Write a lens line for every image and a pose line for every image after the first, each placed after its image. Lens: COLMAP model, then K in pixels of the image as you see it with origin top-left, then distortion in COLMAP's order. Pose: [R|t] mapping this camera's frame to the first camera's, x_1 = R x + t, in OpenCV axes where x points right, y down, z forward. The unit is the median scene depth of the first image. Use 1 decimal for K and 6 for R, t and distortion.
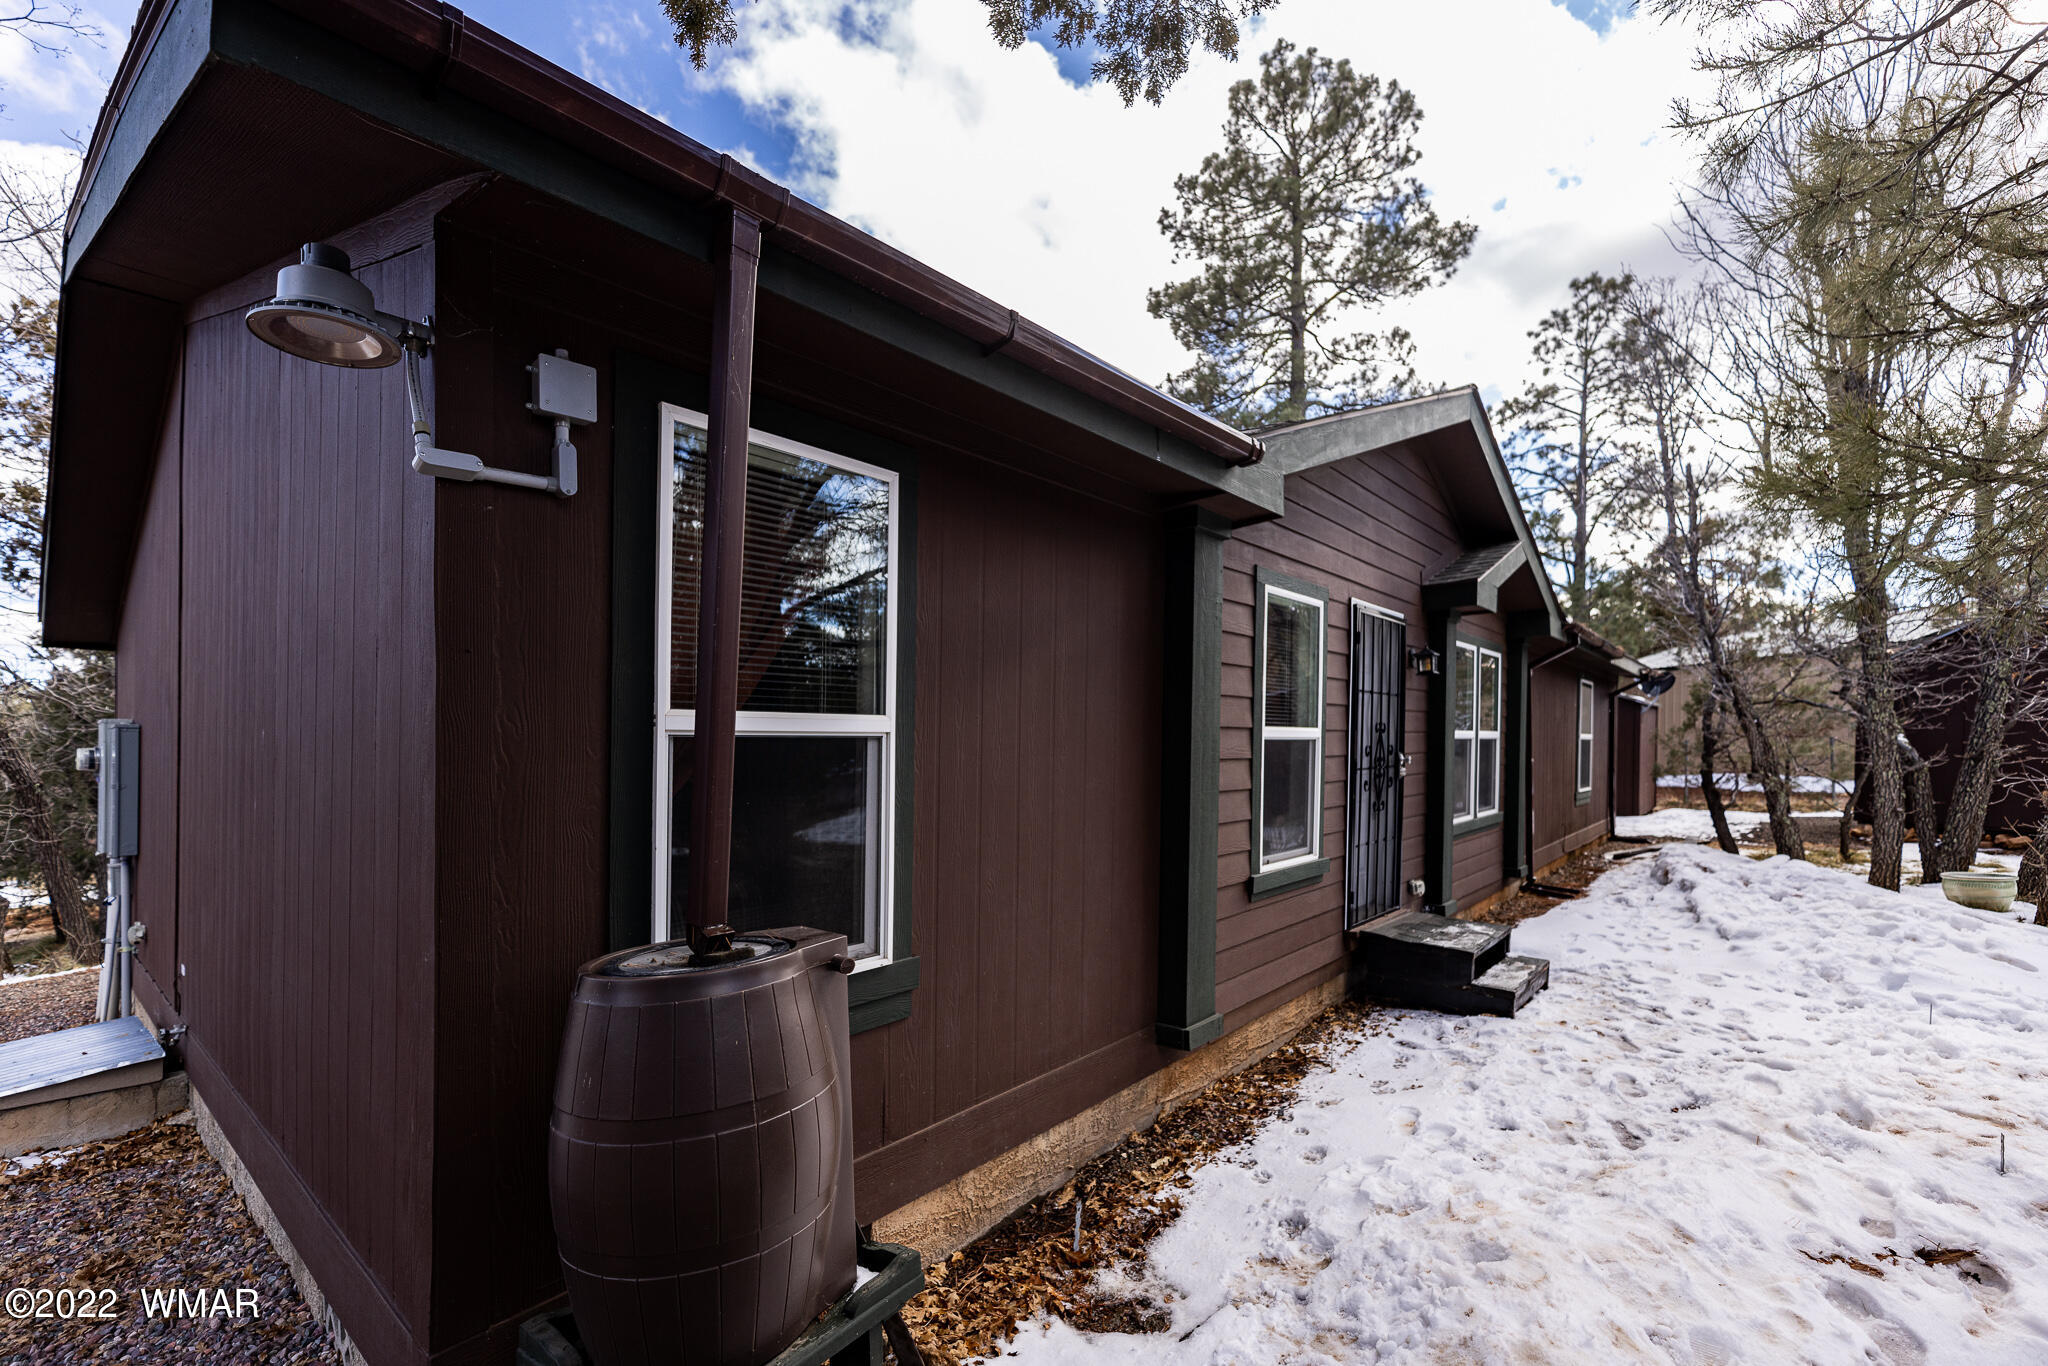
lens RADIAL K [[849.5, 0, 992.7], [0, 849.5, 752.9], [0, 0, 1]] dist [-0.001276, 0.000112]
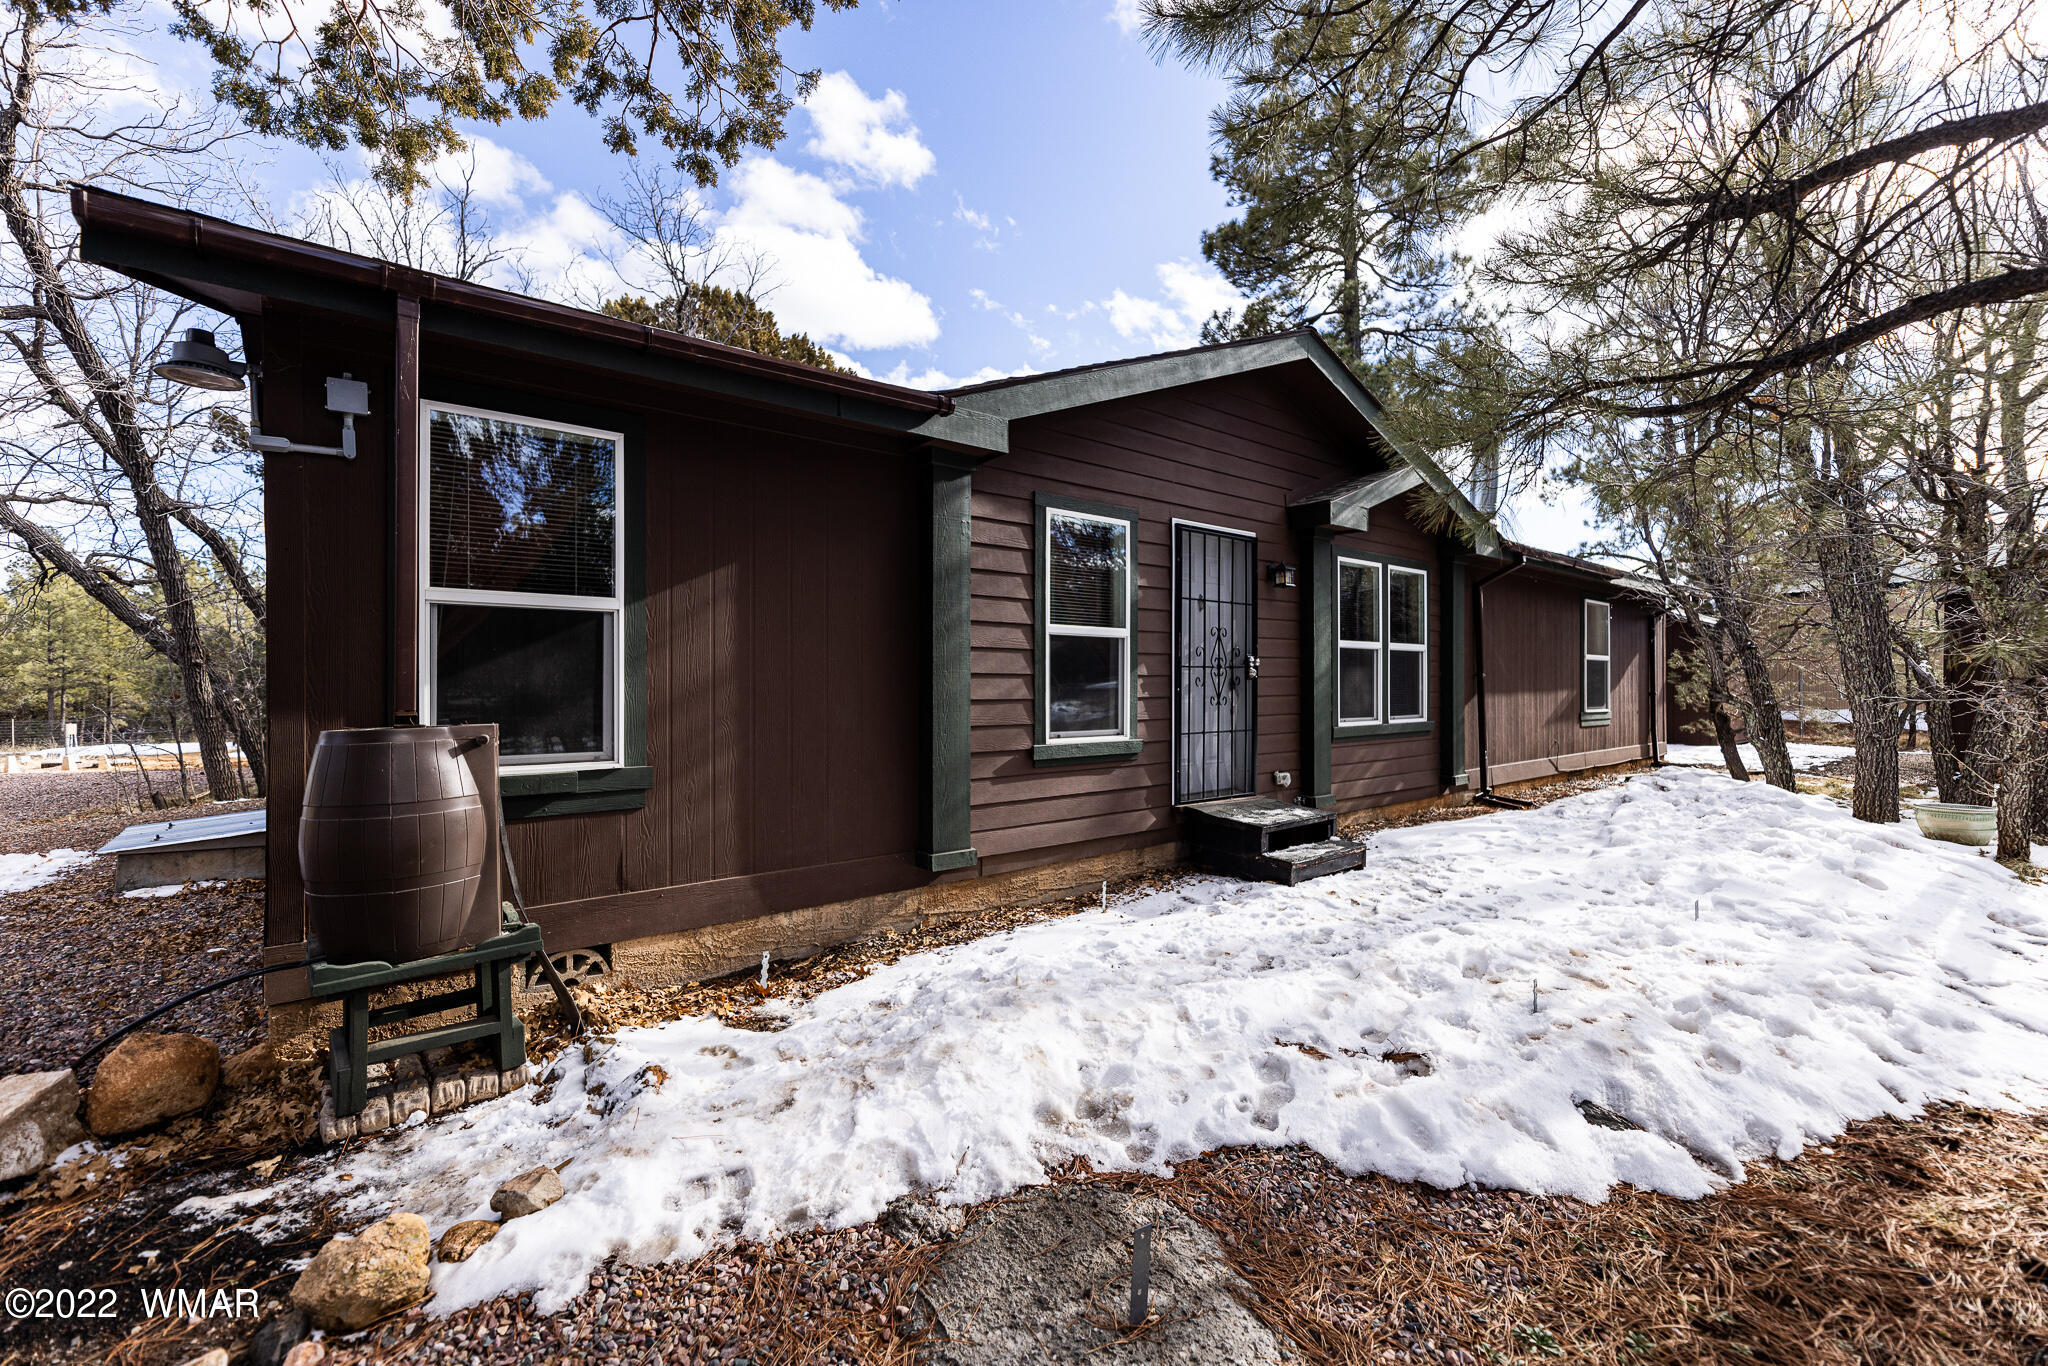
lens RADIAL K [[889.4, 0, 1165.6], [0, 889.4, 695.5], [0, 0, 1]] dist [-0.000353, -0.000437]
pose [[0.981150, 0.030855, -0.190768, 0.665969], [-0.029376, 0.999512, 0.010580, 0.048416], [0.191002, -0.004776, 0.981578, -0.202391]]
